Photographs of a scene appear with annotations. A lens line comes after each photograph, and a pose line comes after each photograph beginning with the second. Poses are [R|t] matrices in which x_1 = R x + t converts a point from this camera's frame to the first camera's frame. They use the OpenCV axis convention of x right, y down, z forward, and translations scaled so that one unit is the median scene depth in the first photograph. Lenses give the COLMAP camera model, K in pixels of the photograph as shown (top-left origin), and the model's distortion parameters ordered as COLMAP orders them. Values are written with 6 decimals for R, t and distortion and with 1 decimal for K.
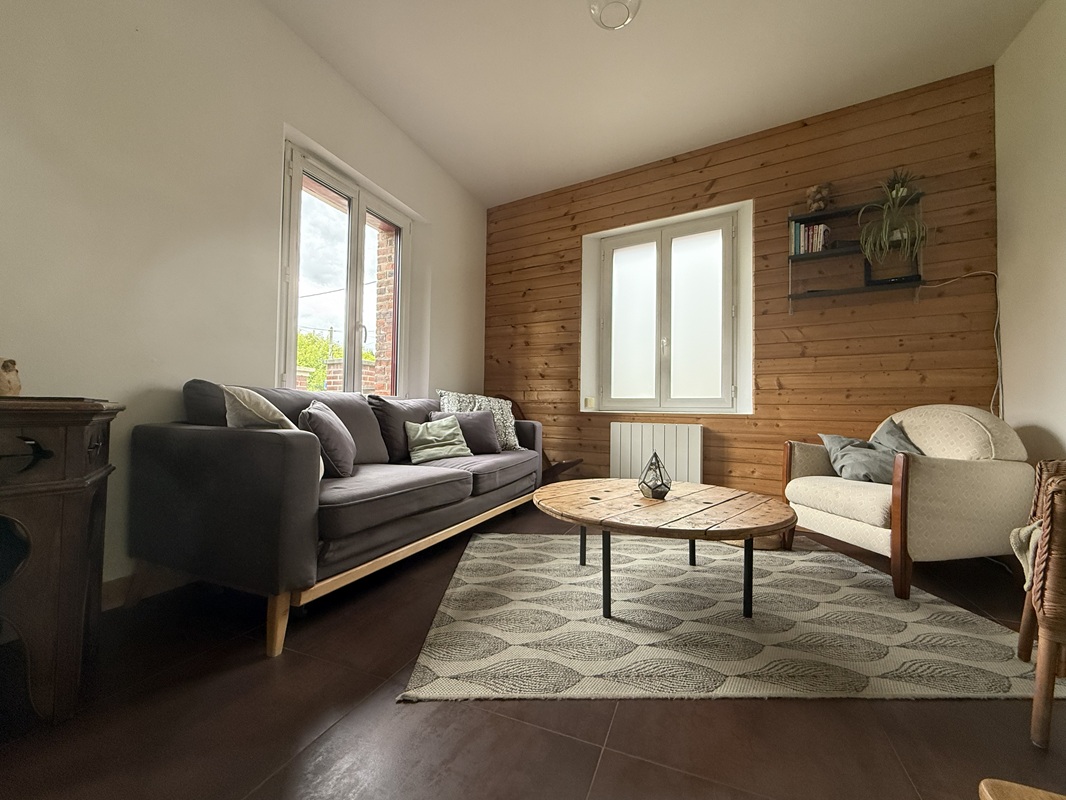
lens RADIAL K [[431.9, 0, 534.0], [0, 431.9, 404.7], [0, 0, 1]] dist [-0.000846, 0.000058]
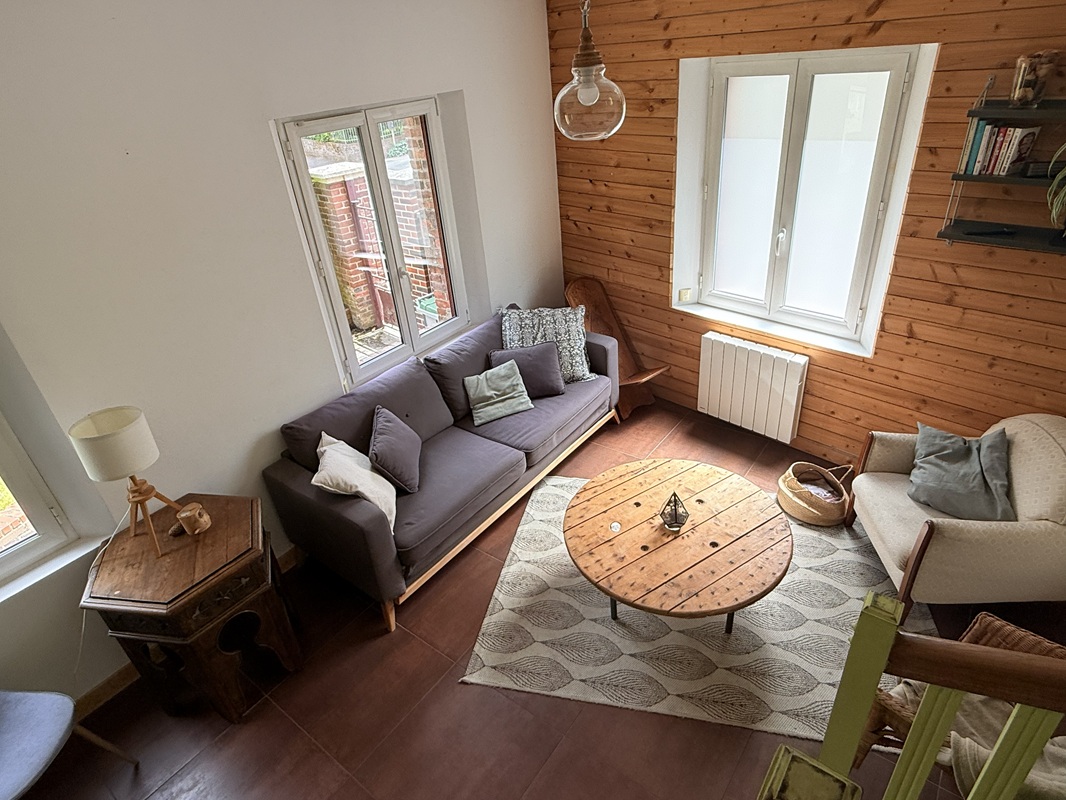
lens RADIAL K [[608.5, 0, 536.5], [0, 608.5, 400.1], [0, 0, 1]] dist [-0.000046, -0.000249]
pose [[0.962069, 0.047130, -0.268706, 0.224586], [0.103987, 0.847250, 0.520917, -0.583295], [0.252212, -0.529099, 0.810212, -0.115865]]
